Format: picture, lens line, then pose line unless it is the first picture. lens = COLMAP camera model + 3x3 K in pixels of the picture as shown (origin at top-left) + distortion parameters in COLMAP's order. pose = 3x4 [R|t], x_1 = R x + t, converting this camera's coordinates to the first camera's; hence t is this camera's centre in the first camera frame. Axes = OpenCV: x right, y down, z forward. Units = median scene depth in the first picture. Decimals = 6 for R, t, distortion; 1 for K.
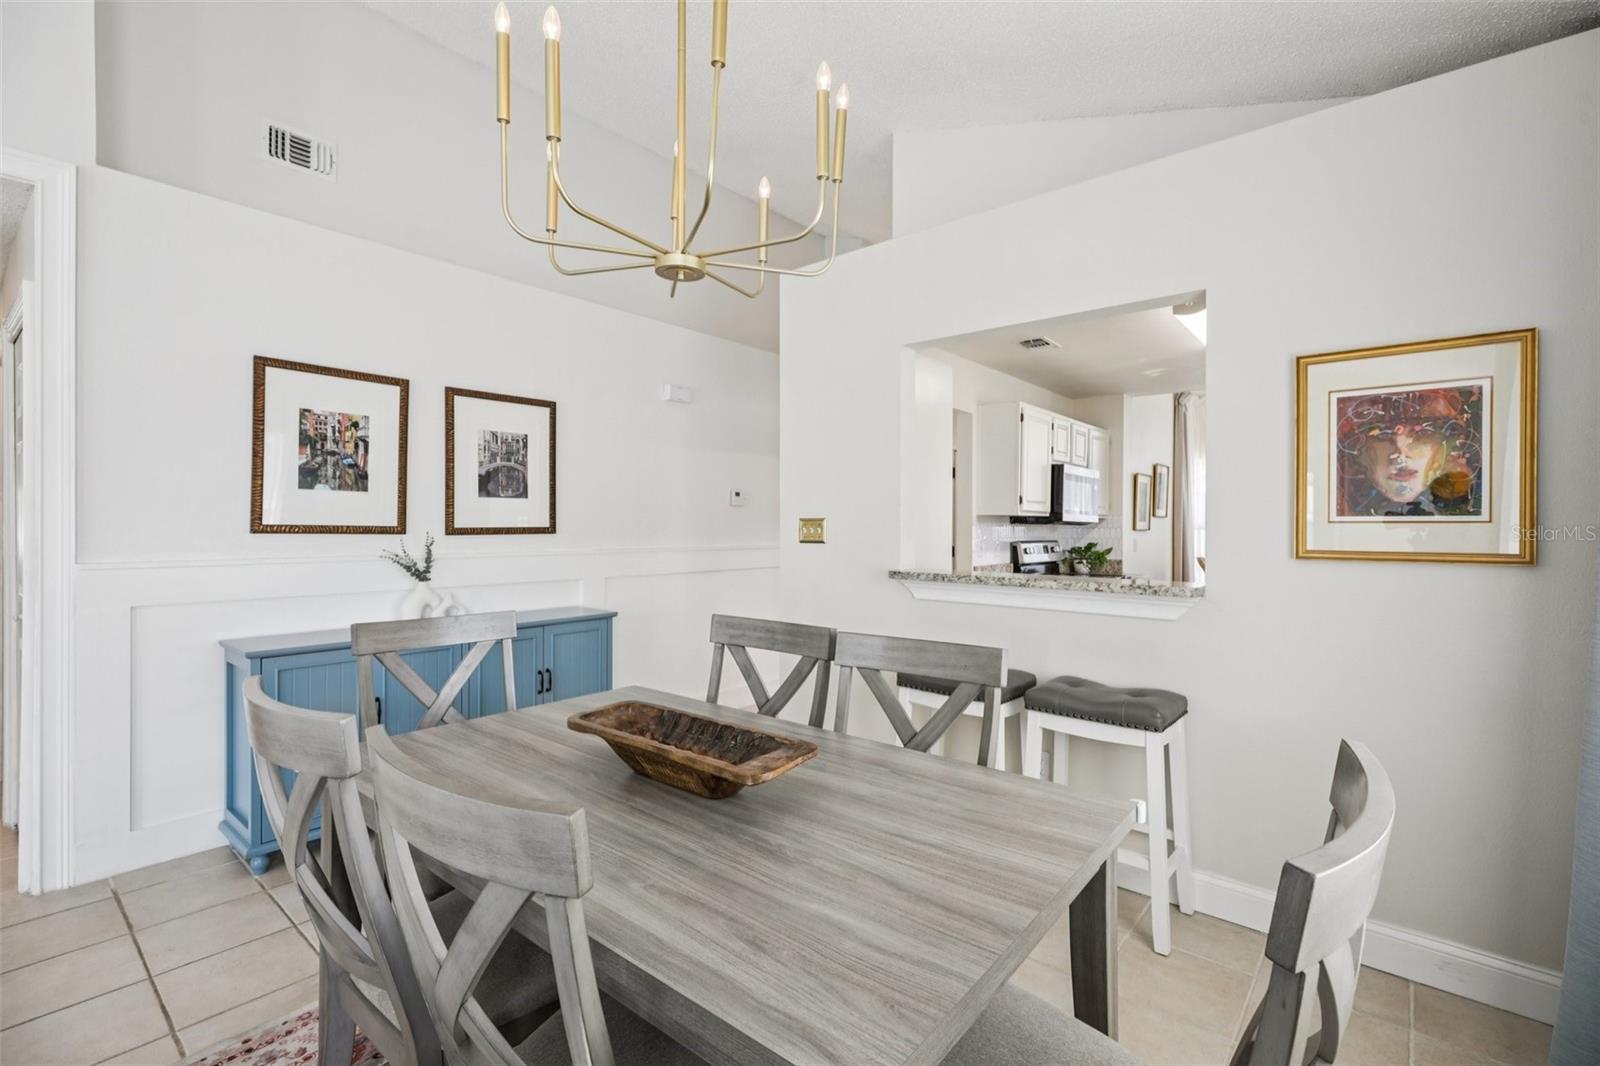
lens RADIAL K [[715.6, 0, 803.9], [0, 715.6, 522.5], [0, 0, 1]] dist [0.001983, 0.001483]
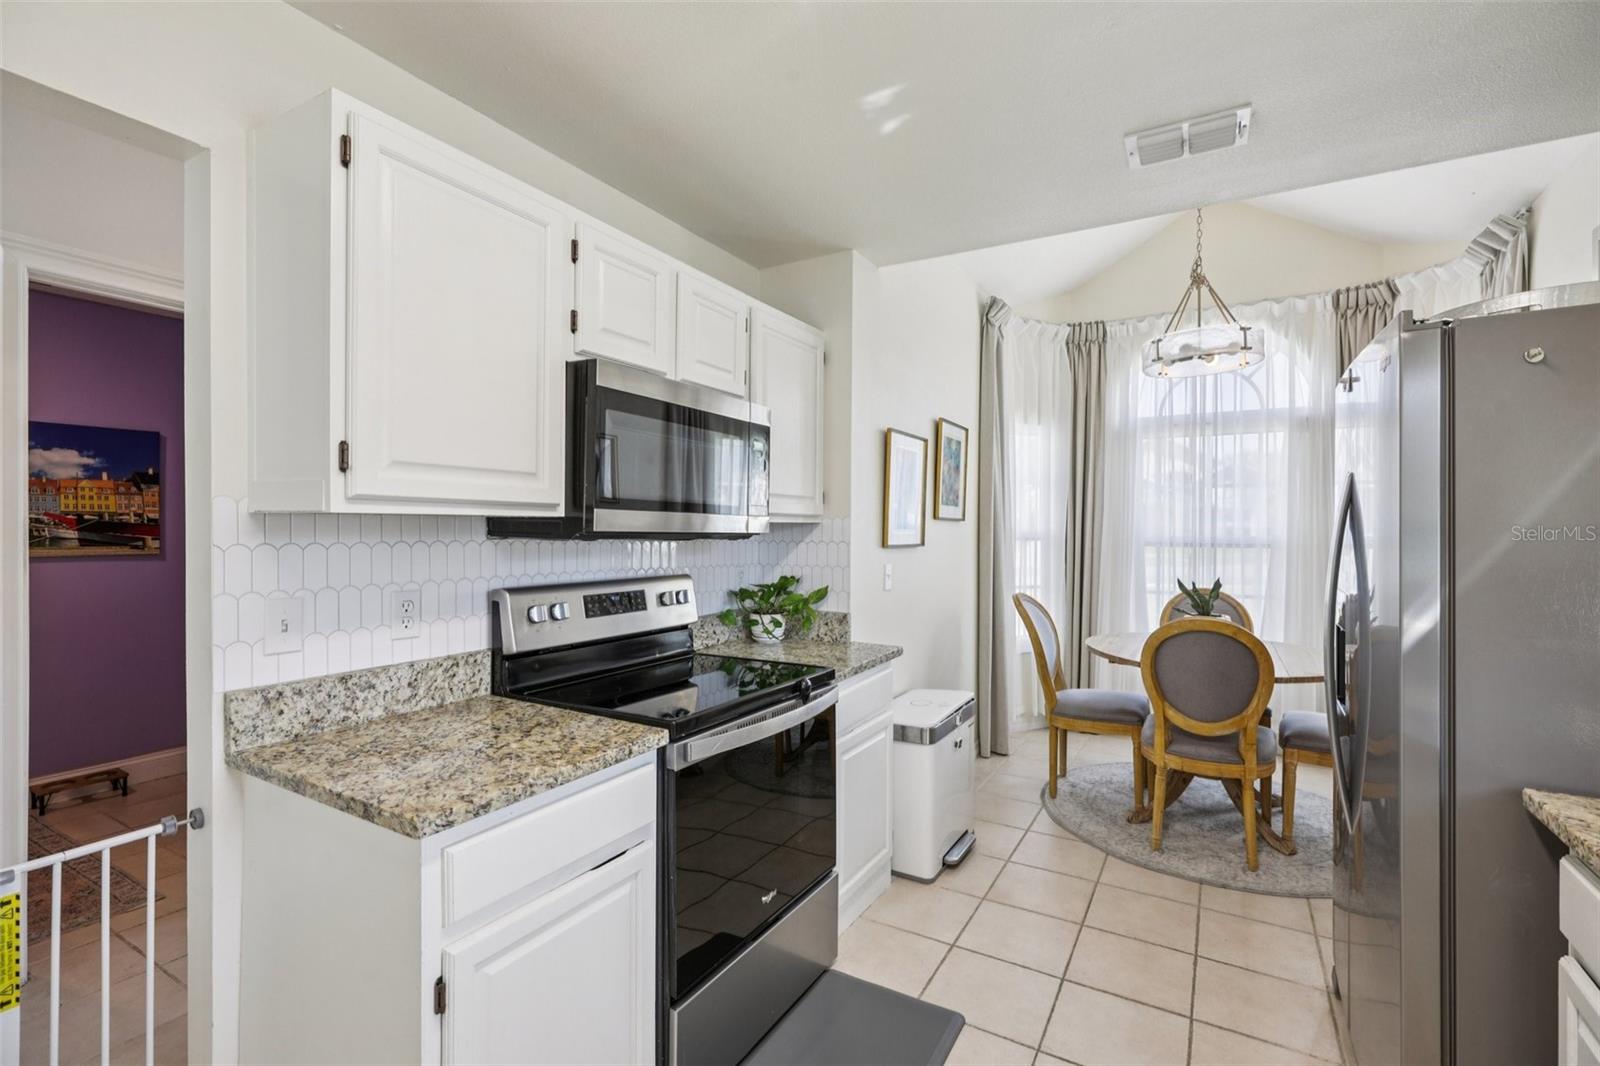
lens RADIAL K [[715.6, 0, 810.9], [0, 715.6, 531.1], [0, 0, 1]] dist [0.001983, 0.001483]
pose [[0.985146, -0.001039, 0.171718, 0.342322], [-0.000117, 0.999977, 0.006719, -0.003405], [-0.171721, -0.006639, 0.985123, 0.554659]]
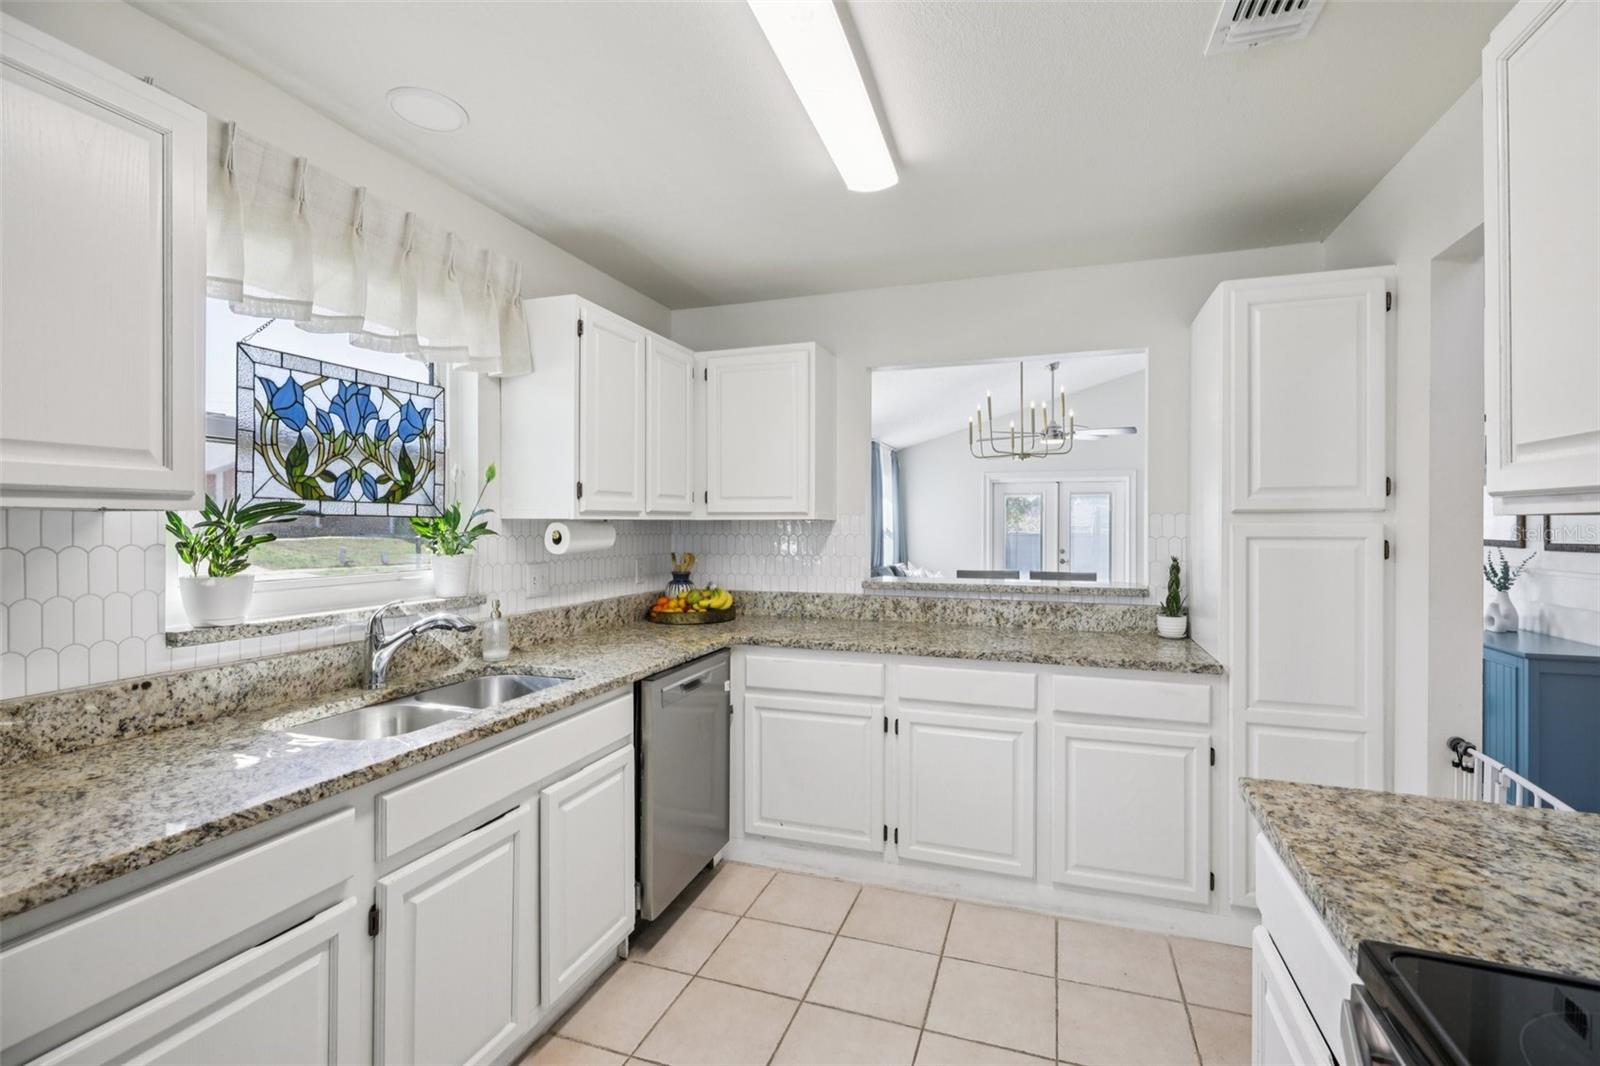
lens RADIAL K [[715.6, 0, 807.4], [0, 715.6, 526.8], [0, 0, 1]] dist [0.001983, 0.001483]
pose [[-0.935651, -0.009448, -0.352799, 0.474114], [-0.010552, 0.999944, 0.001205, -0.002936], [0.352768, 0.004851, -0.935698, 0.907042]]
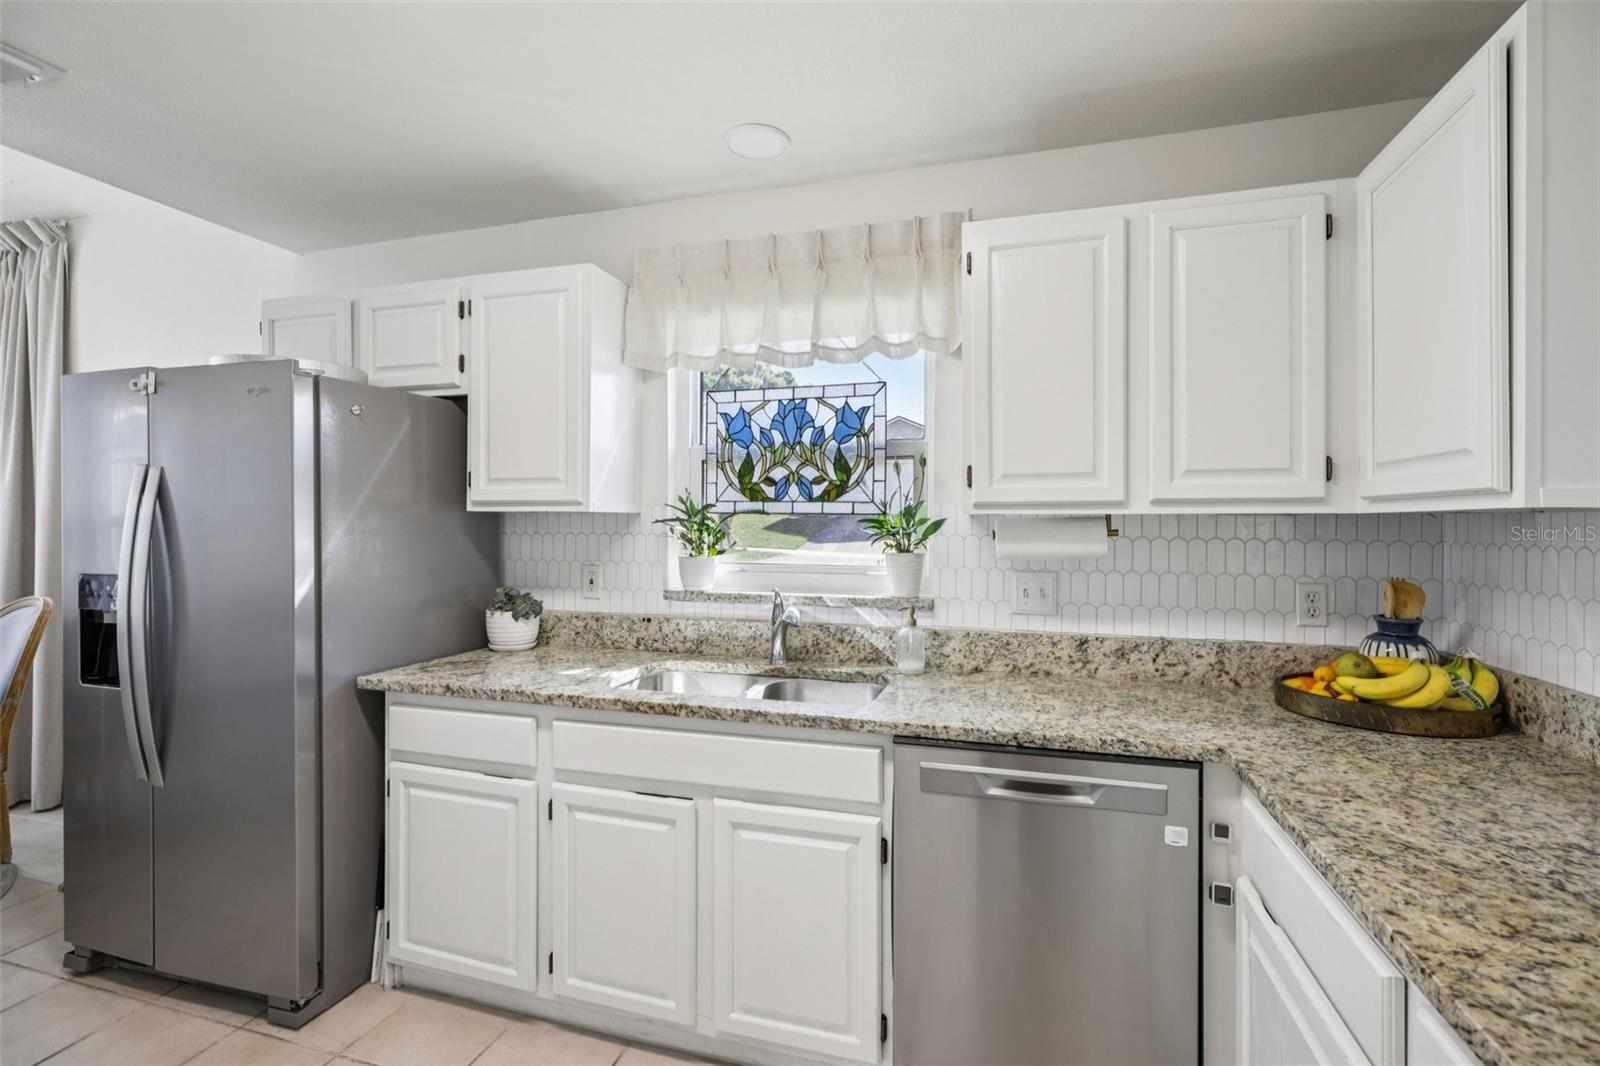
lens RADIAL K [[715.6, 0, 796.5], [0, 715.6, 522.5], [0, 0, 1]] dist [0.001983, 0.001483]
pose [[-0.386470, -0.011708, 0.922228, 0.190709], [-0.005661, 0.999931, 0.010323, -0.004701], [-0.922285, -0.001231, -0.386510, 0.665340]]
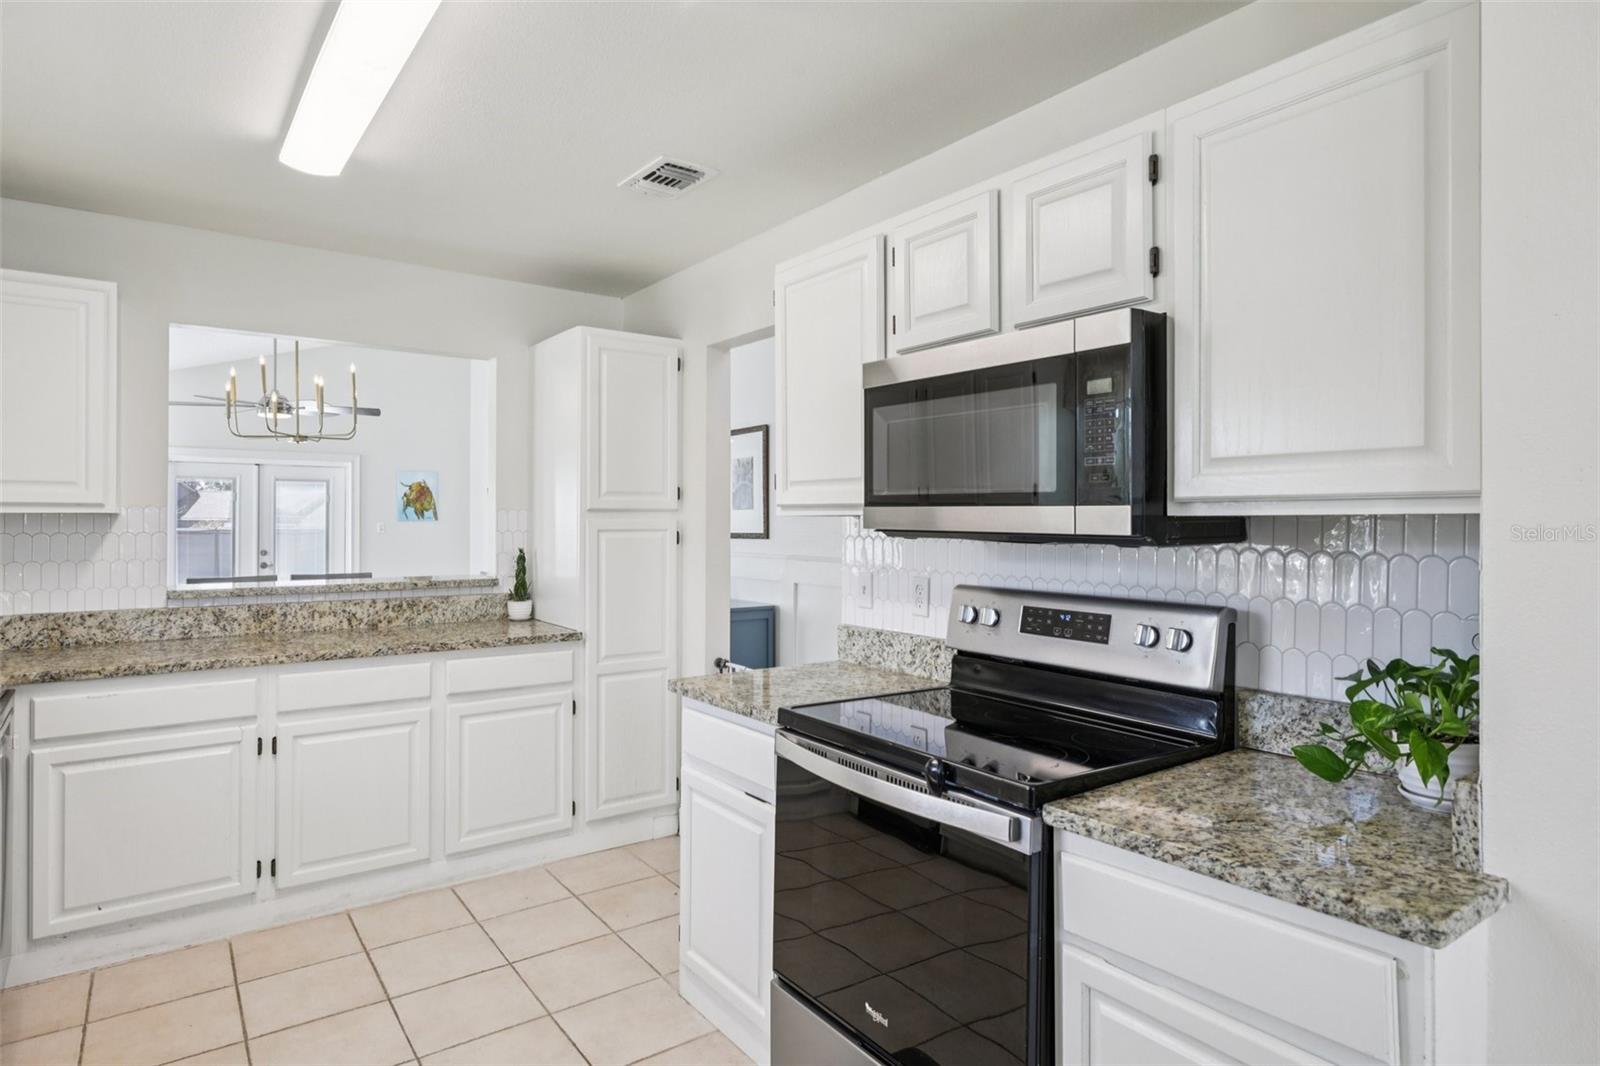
lens RADIAL K [[896.7, 0, 802.7], [0, 896.7, 521.2], [0, 0, 1]] dist [0.001380, -0.000271]
pose [[-0.247527, -0.008633, -0.968842, 0.675248], [-0.005490, 0.999957, -0.007507, -0.001514], [0.968865, 0.003461, -0.247564, 0.918964]]
